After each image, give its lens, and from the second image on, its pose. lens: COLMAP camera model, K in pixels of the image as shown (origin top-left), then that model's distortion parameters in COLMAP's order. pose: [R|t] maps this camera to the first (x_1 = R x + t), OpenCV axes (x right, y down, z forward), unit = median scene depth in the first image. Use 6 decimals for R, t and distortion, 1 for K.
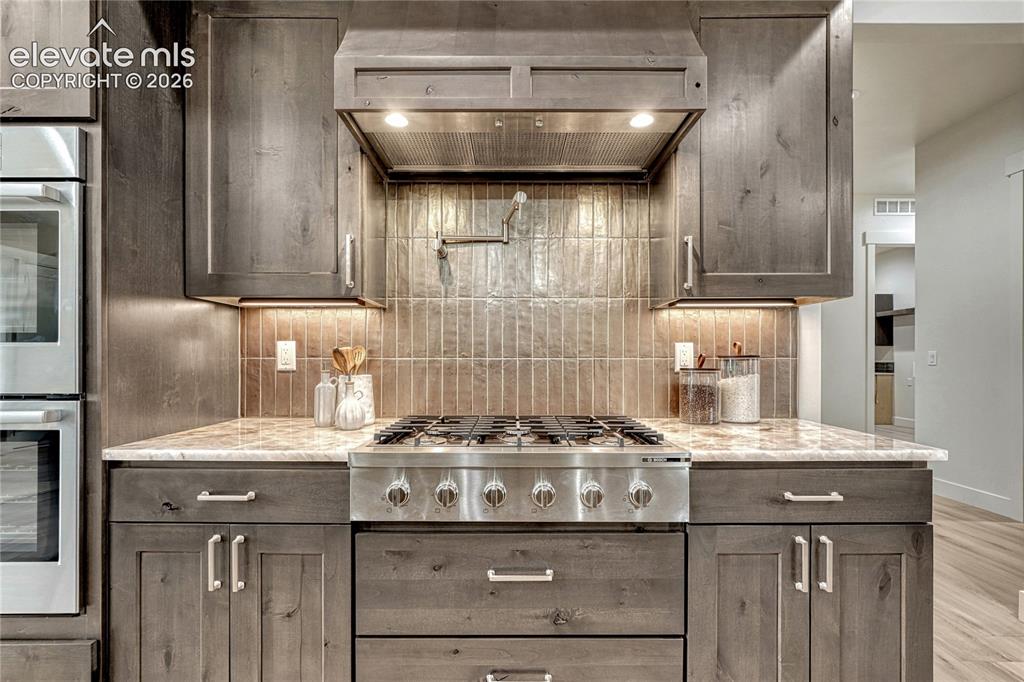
lens RADIAL K [[456.8, 0, 511.1], [0, 456.8, 350.7], [0, 0, 1]] dist [0.002846, 0.000365]
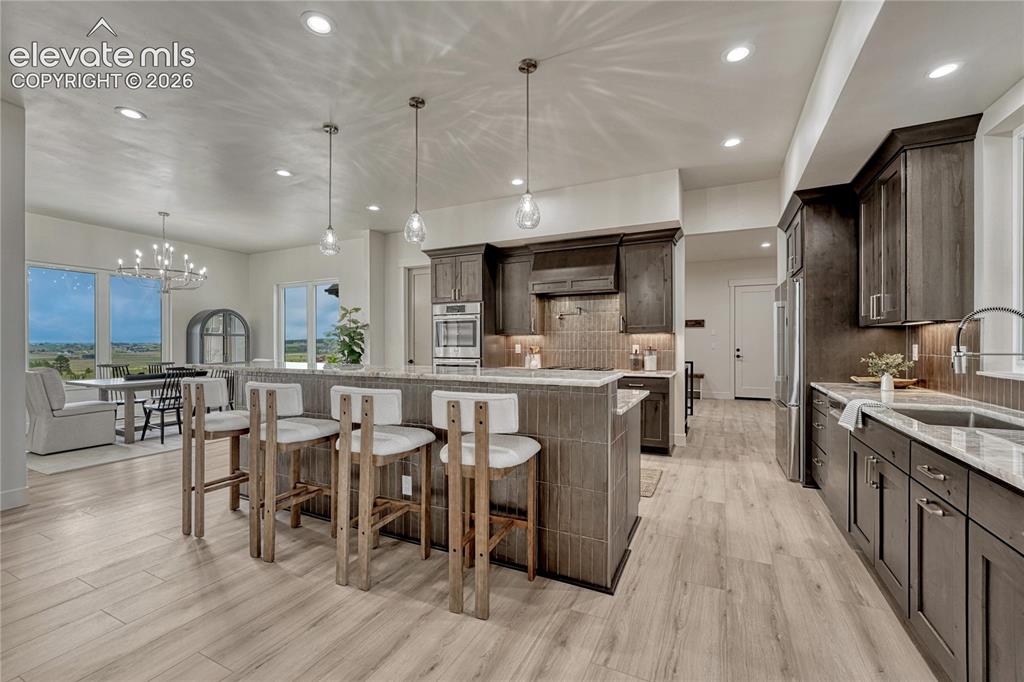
lens RADIAL K [[432.7, 0, 511.6], [0, 432.7, 337.5], [0, 0, 1]] dist [-0.010480, 0.000526]
pose [[0.899477, -0.009534, -0.436864, 1.063329], [0.009377, 0.999953, -0.002515, -0.082210], [0.436868, -0.001835, 0.899524, -2.342345]]
